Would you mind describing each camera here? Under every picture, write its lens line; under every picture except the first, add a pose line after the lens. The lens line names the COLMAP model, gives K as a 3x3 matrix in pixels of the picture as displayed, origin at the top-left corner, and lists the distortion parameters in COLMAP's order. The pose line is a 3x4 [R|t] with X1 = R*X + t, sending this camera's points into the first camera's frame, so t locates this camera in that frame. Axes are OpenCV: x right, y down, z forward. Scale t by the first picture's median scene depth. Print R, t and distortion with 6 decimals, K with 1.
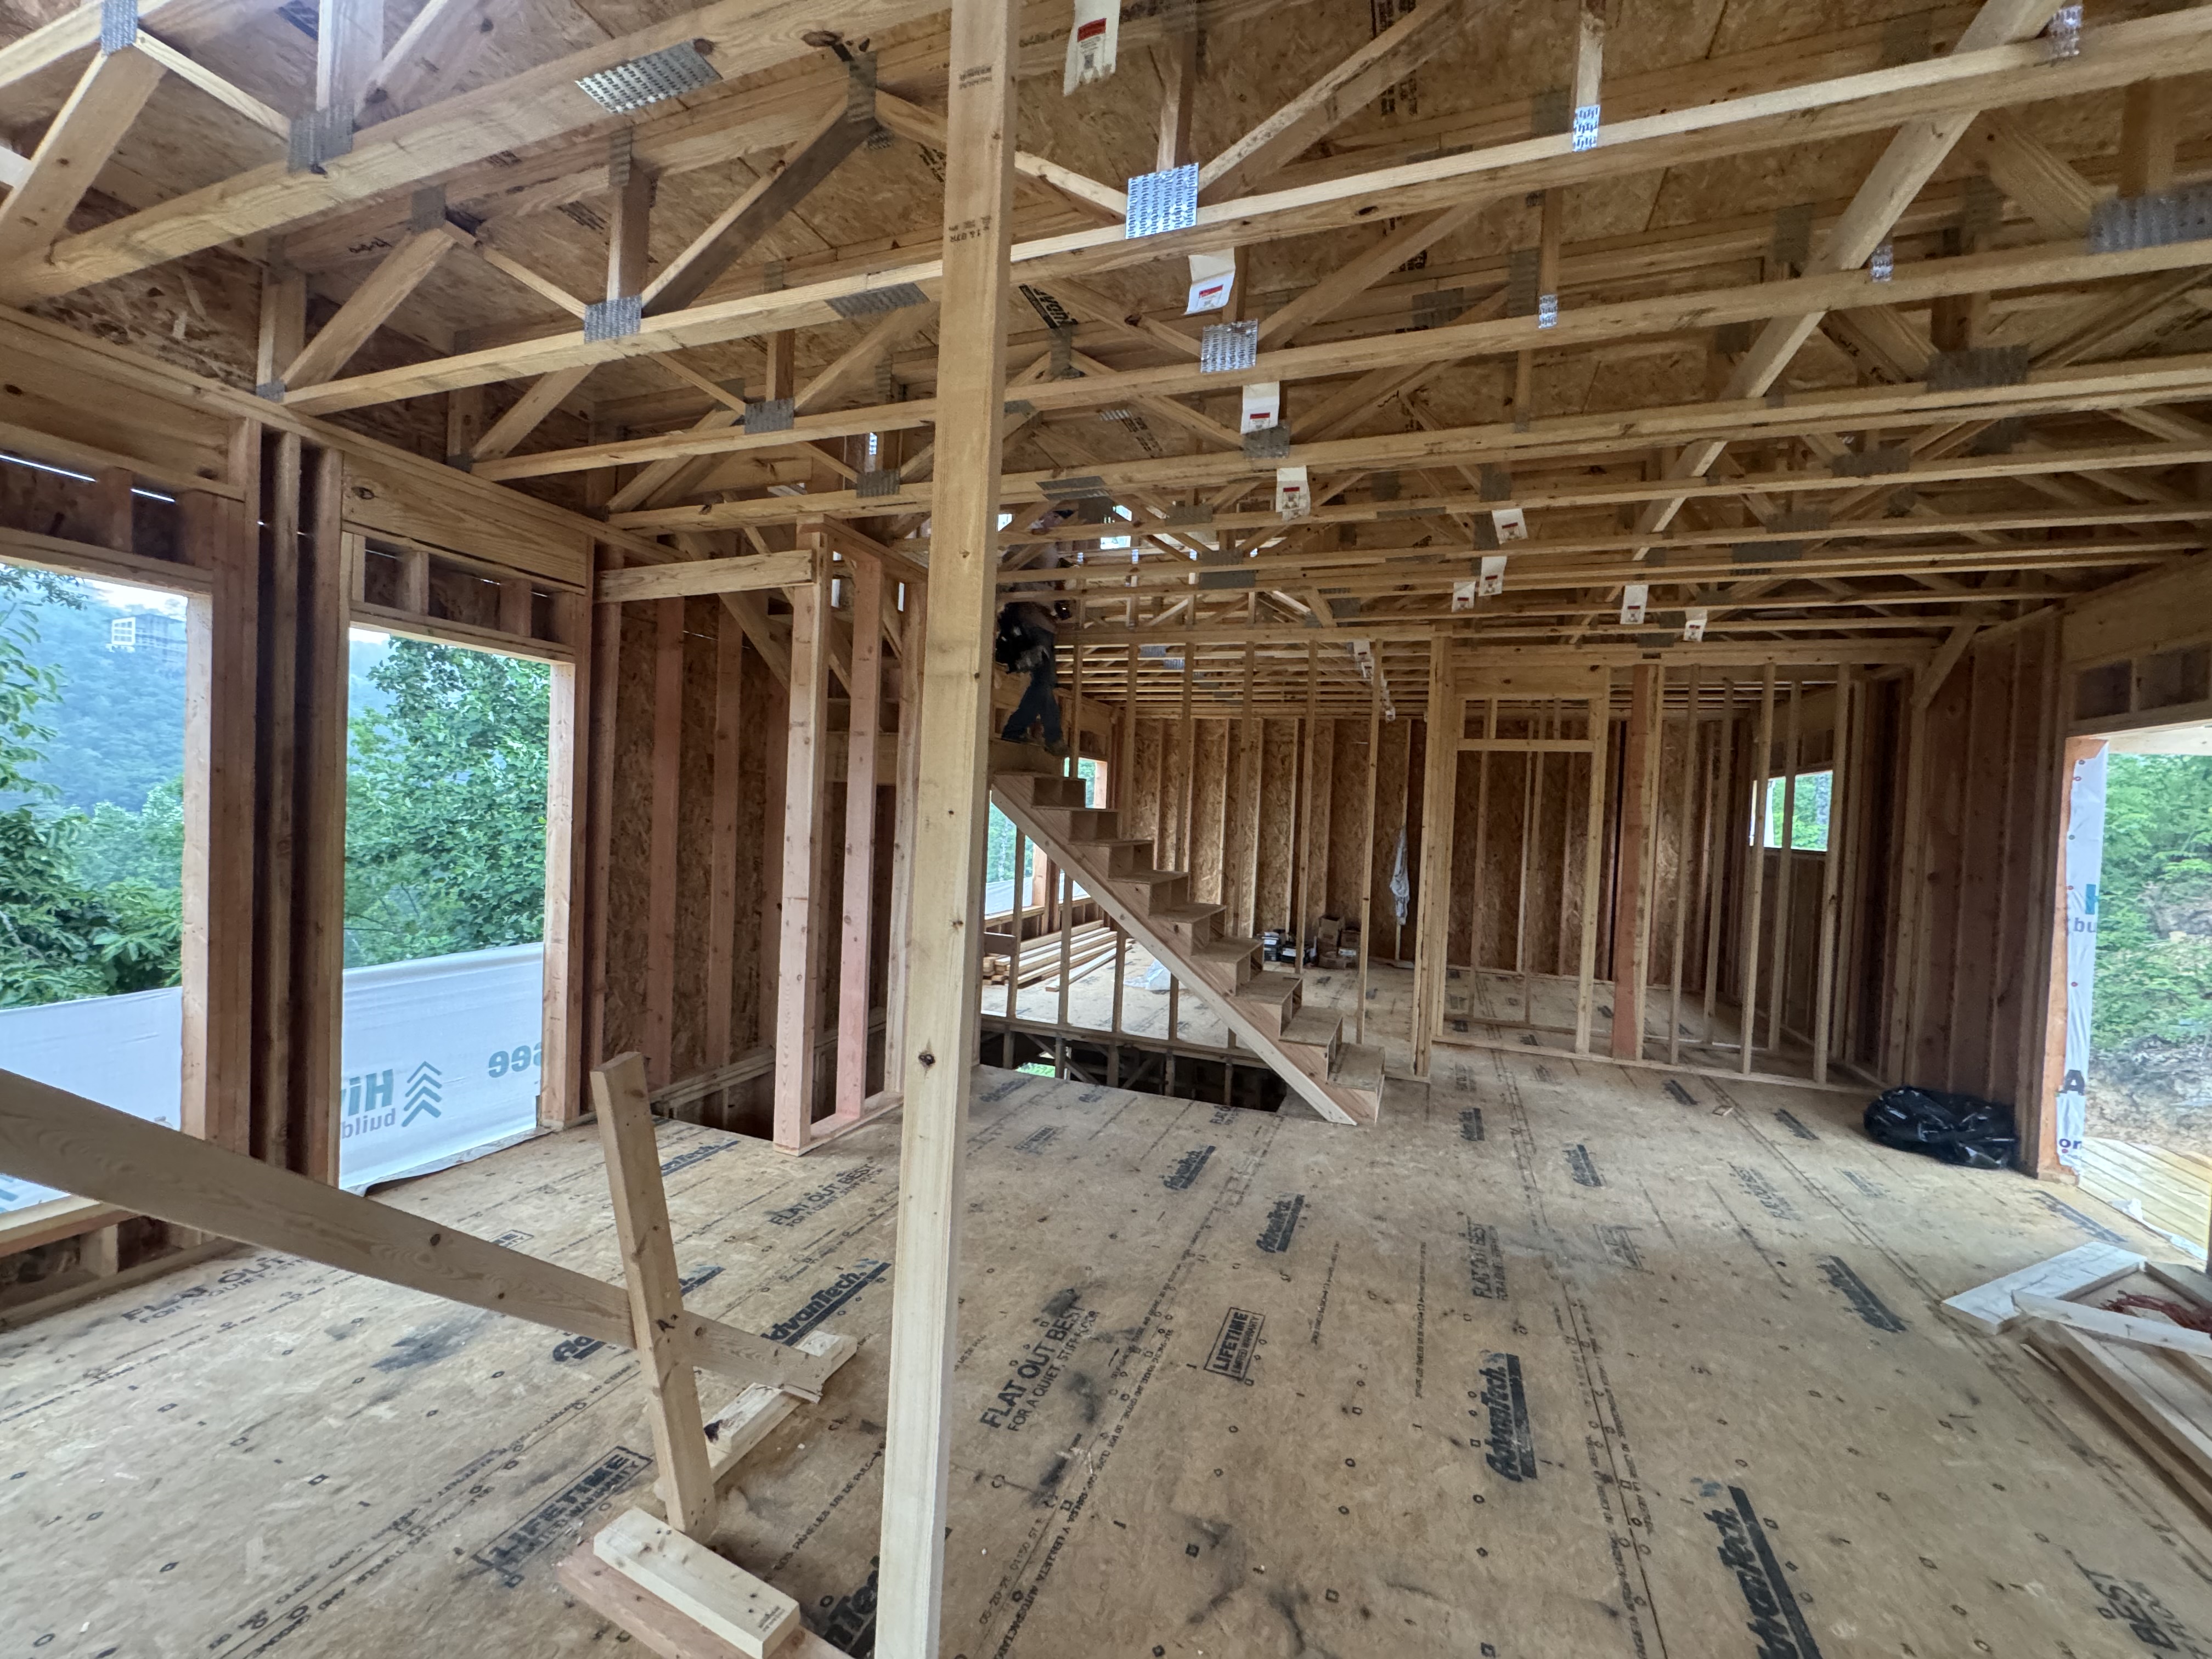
lens RADIAL K [[878.7, 0, 1106.3], [0, 878.7, 828.9], [0, 0, 1]] dist [-0.002975, 0.000109]
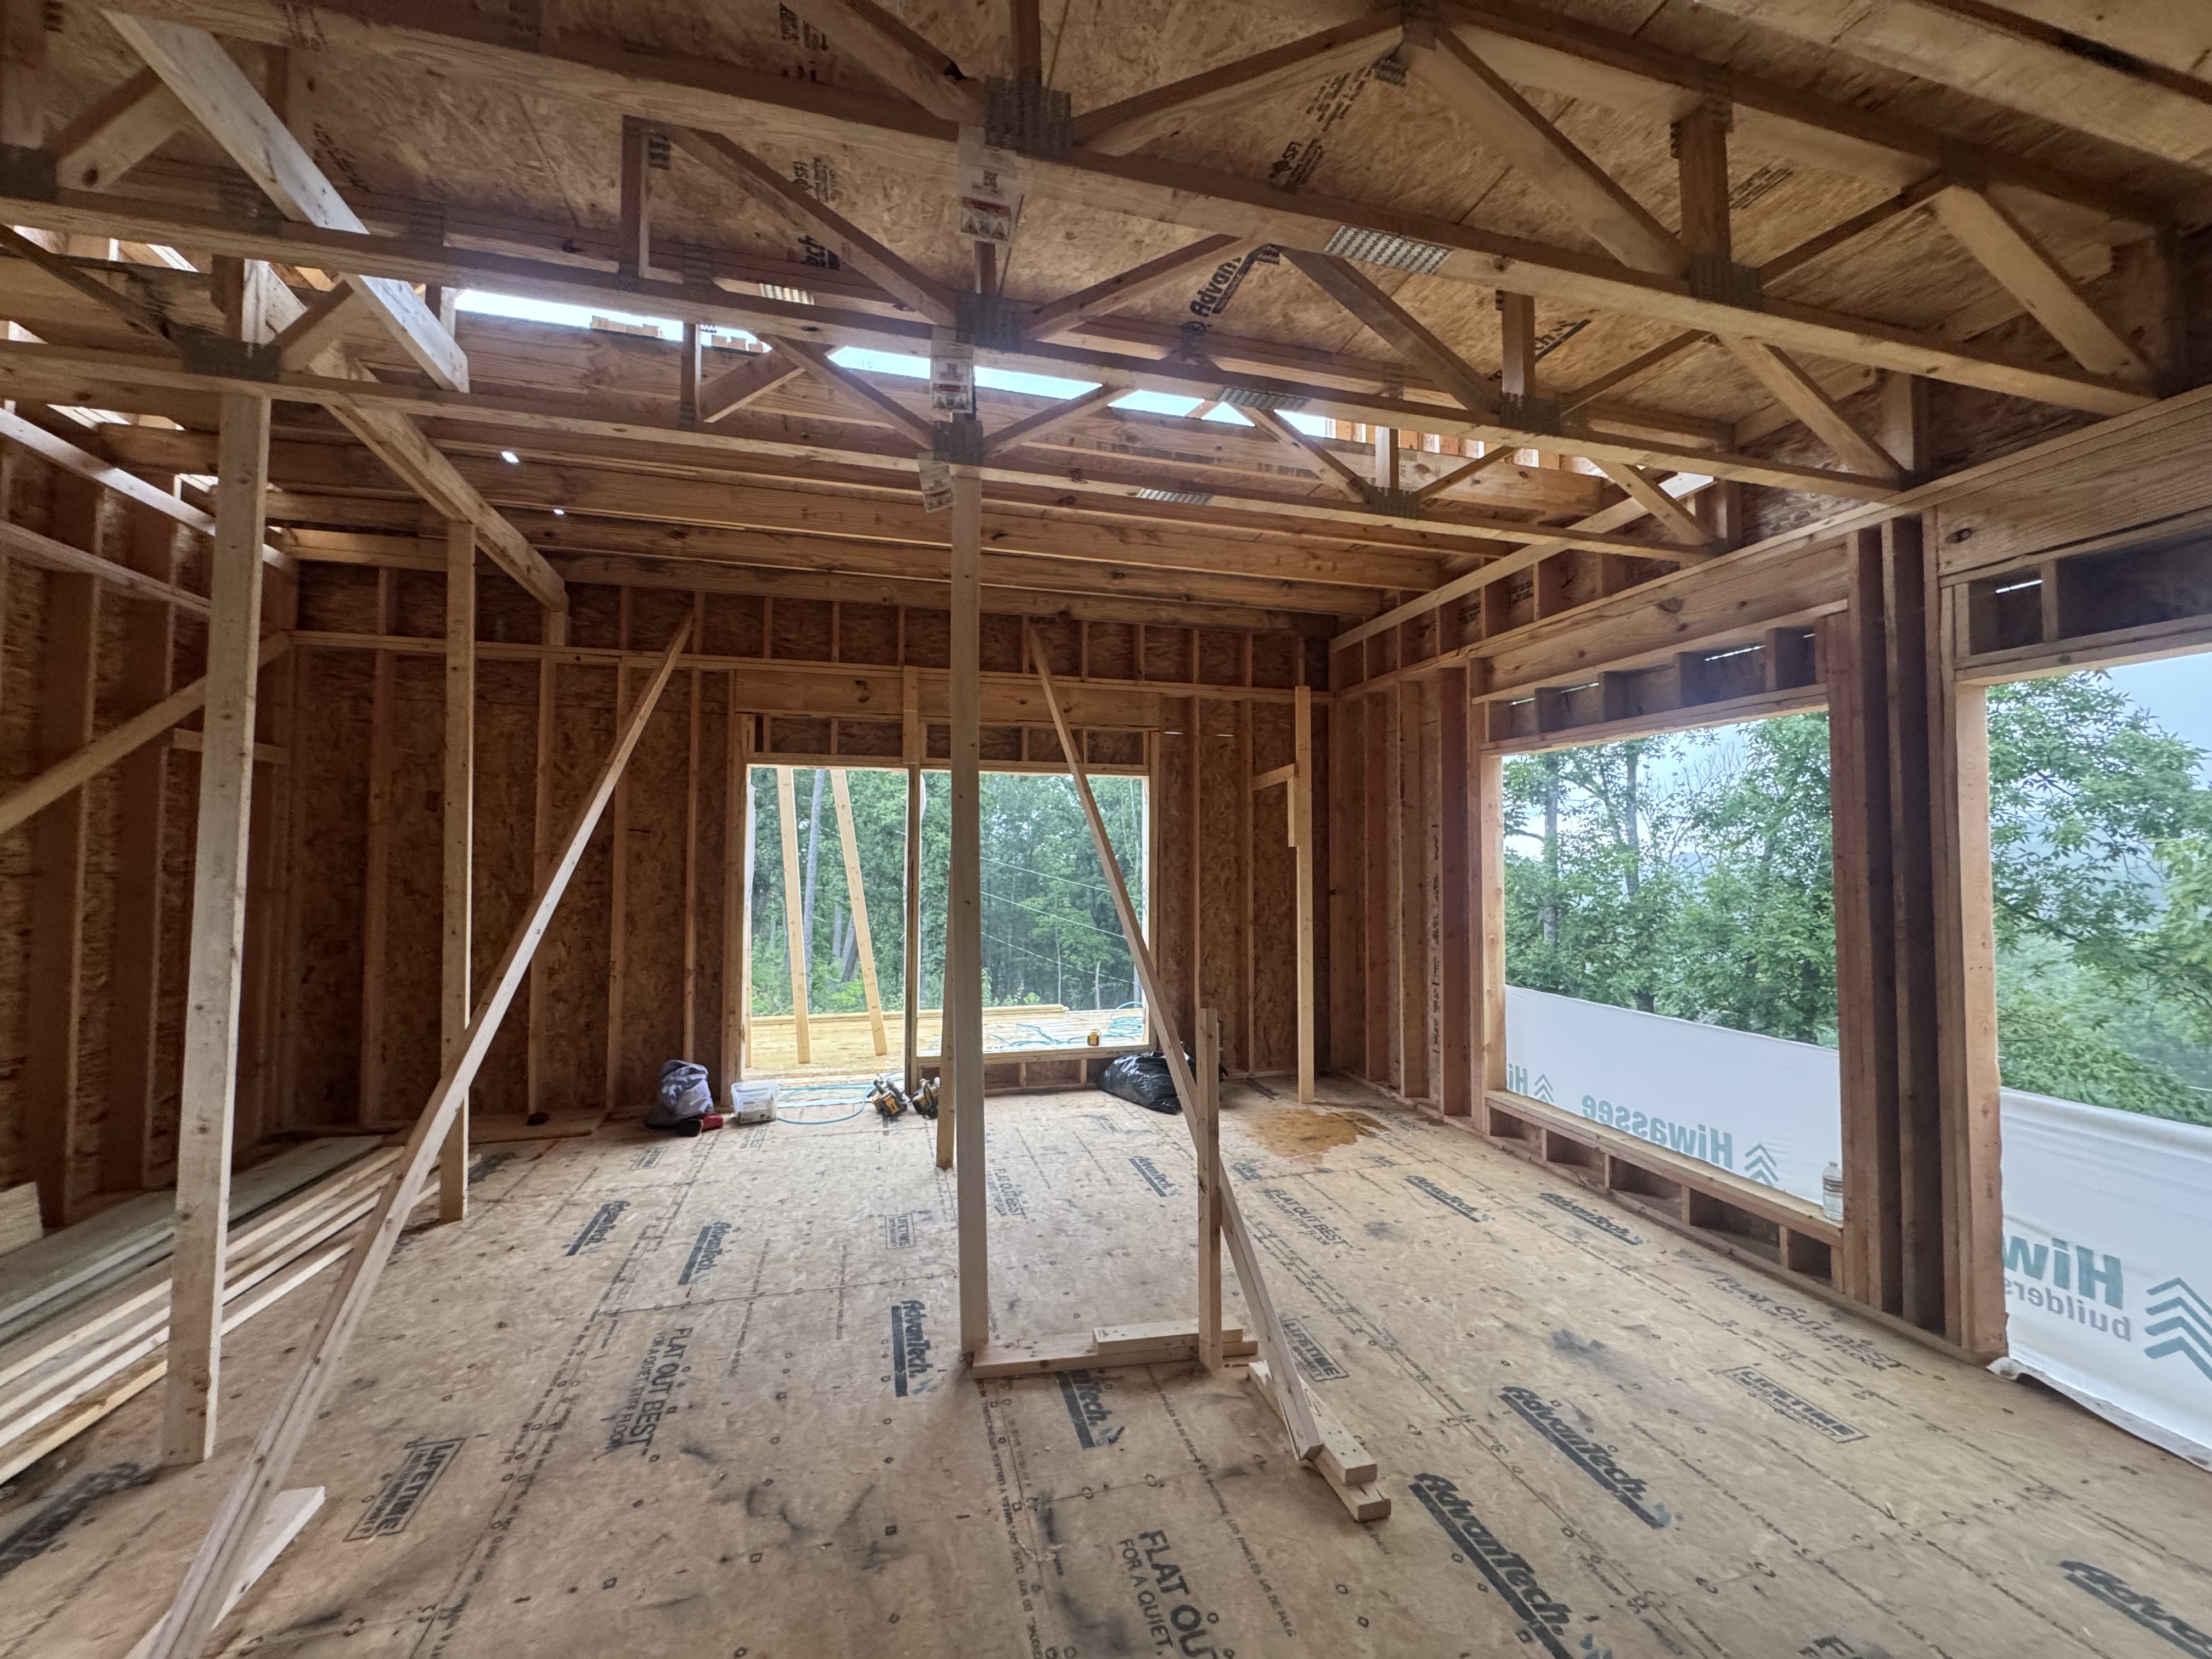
lens RADIAL K [[878.7, 0, 1104.9], [0, 878.7, 827.6], [0, 0, 1]] dist [-0.002975, 0.000109]
pose [[-0.812137, -0.071356, -0.579087, 0.385423], [-0.055544, 0.997441, -0.045009, -0.002600], [0.580817, -0.004389, -0.814022, 1.374429]]
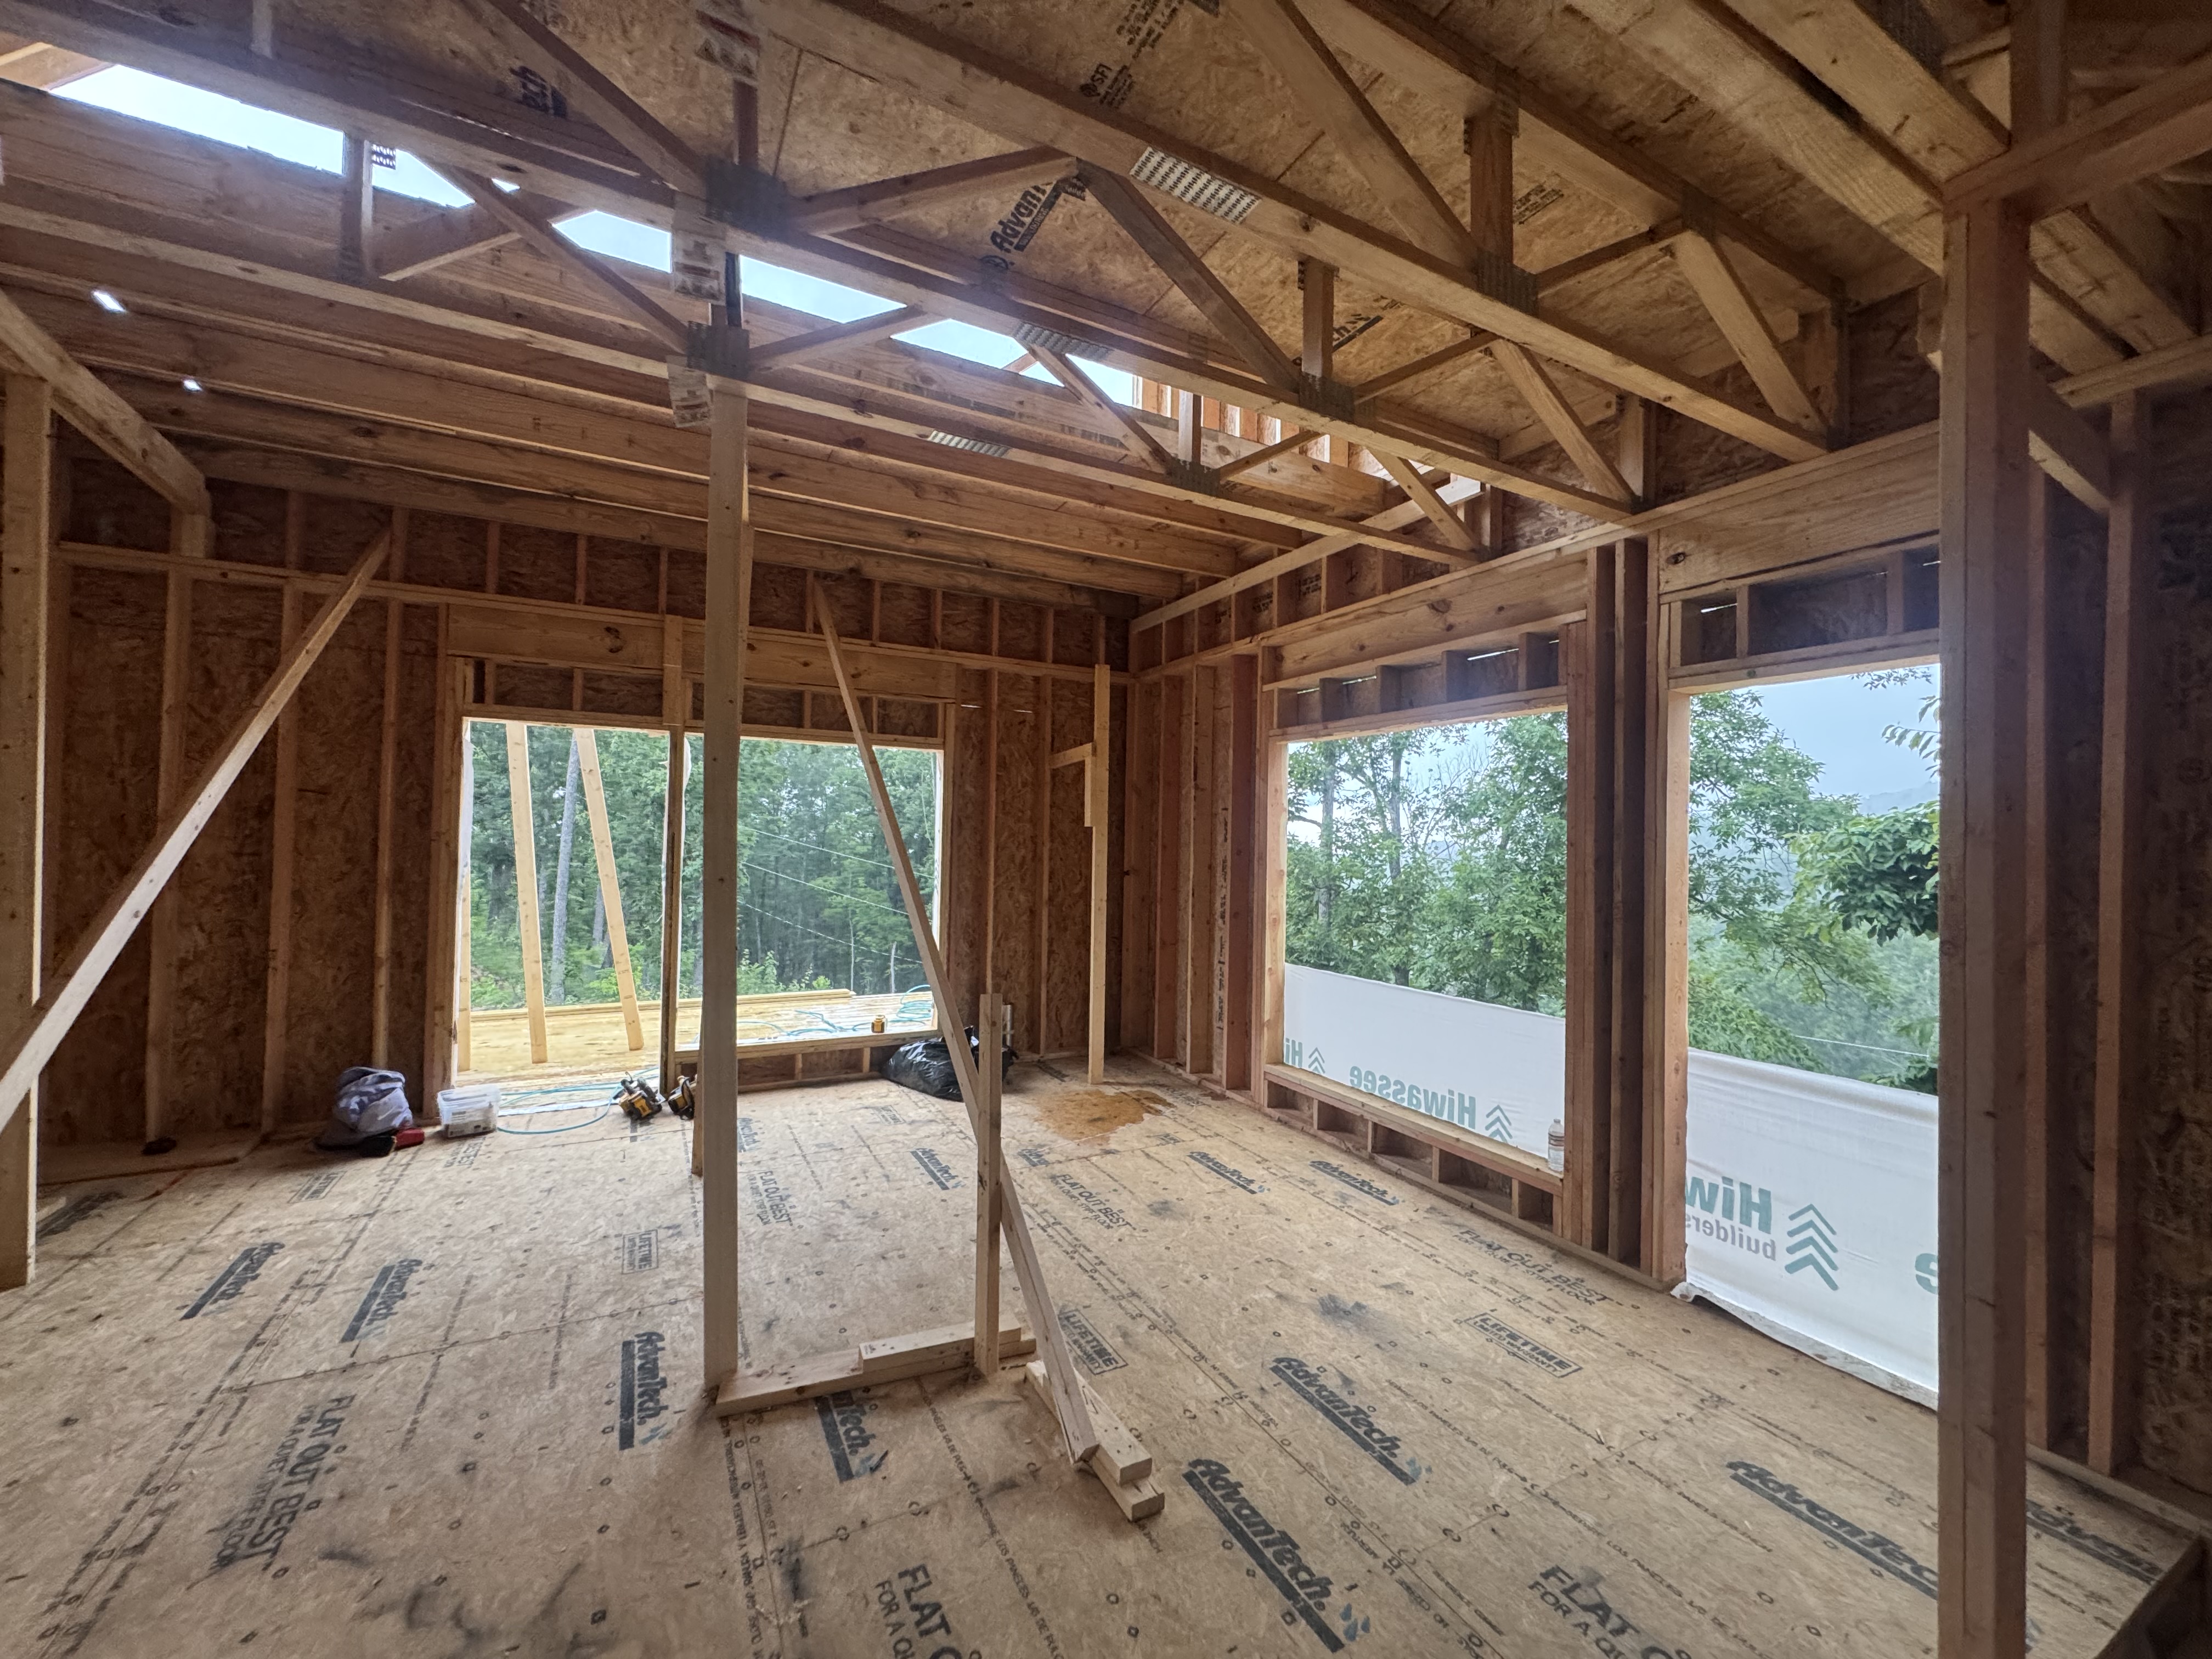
lens RADIAL K [[878.7, 0, 1104.3], [0, 878.7, 828.9], [0, 0, 1]] dist [-0.002975, 0.000109]
pose [[-0.661969, -0.072449, -0.746021, 0.331565], [-0.068702, 0.996993, -0.035860, 0.000067], [0.746376, 0.027514, -0.664956, 1.337726]]
